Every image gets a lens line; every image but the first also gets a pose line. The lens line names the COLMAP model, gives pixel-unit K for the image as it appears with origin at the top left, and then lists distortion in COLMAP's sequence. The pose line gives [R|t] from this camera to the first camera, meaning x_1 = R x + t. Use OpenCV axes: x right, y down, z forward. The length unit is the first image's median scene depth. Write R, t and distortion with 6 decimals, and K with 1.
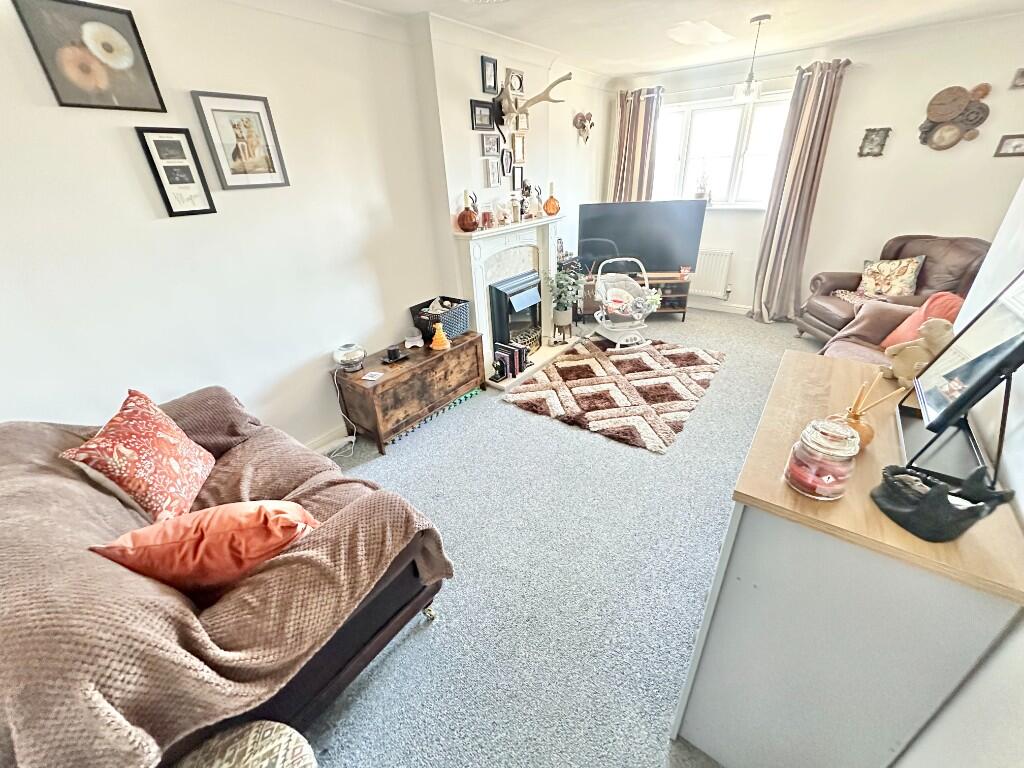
lens RADIAL K [[407.9, 0, 512.5], [0, 407.9, 383.2], [0, 0, 1]] dist [-0.002347, 0.000106]
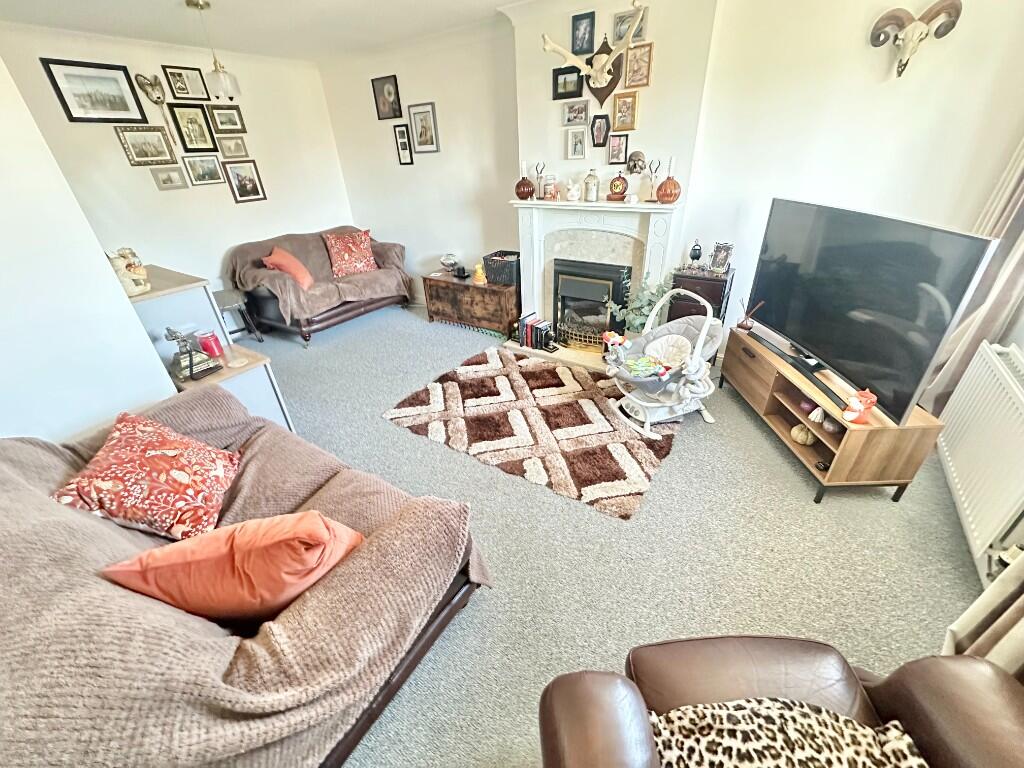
lens RADIAL K [[407.9, 0, 512.5], [0, 407.9, 382.8], [0, 0, 1]] dist [-0.002347, 0.000106]
pose [[0.047116, 0.534974, -0.843554, 1.097058], [-0.423439, 0.775557, 0.468200, -0.493026], [0.904699, 0.335133, 0.263070, 0.851953]]
